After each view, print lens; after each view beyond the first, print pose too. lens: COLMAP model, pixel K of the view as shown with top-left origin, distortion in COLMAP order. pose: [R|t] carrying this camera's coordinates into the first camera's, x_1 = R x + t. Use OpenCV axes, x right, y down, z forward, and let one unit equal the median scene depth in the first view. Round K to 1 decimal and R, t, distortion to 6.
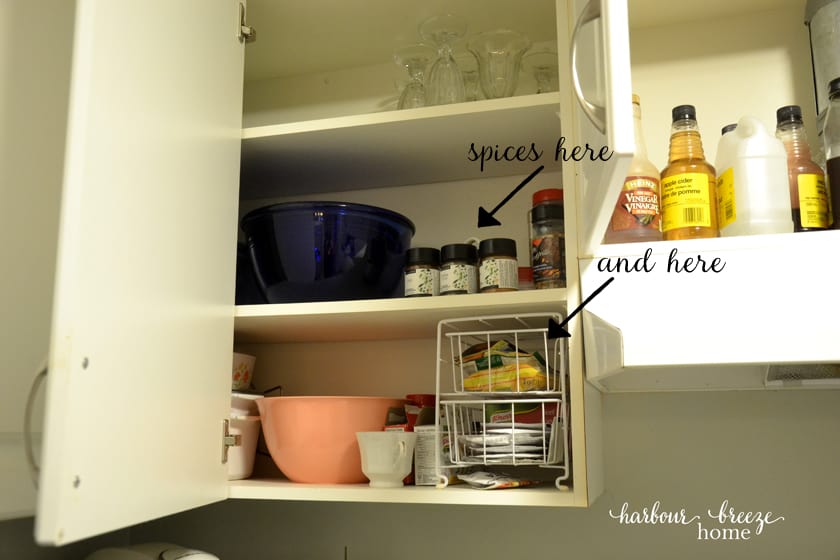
lens RADIAL K [[902.3, 0, 420.0], [0, 902.3, 280.0], [0, 0, 1]] dist [-0.065283, 0.395804]
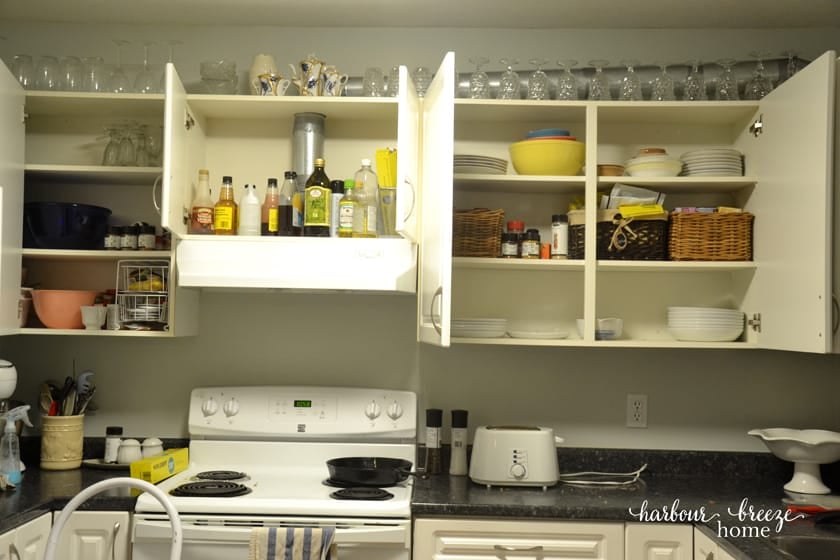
lens RADIAL K [[902.3, 0, 420.0], [0, 902.3, 280.0], [0, 0, 1]] dist [-0.065283, 0.395804]
pose [[0.961211, 0.032355, 0.273909, 0.137211], [-0.069508, 0.989459, 0.127040, -0.260985], [-0.266912, -0.141151, 0.953328, -1.479757]]
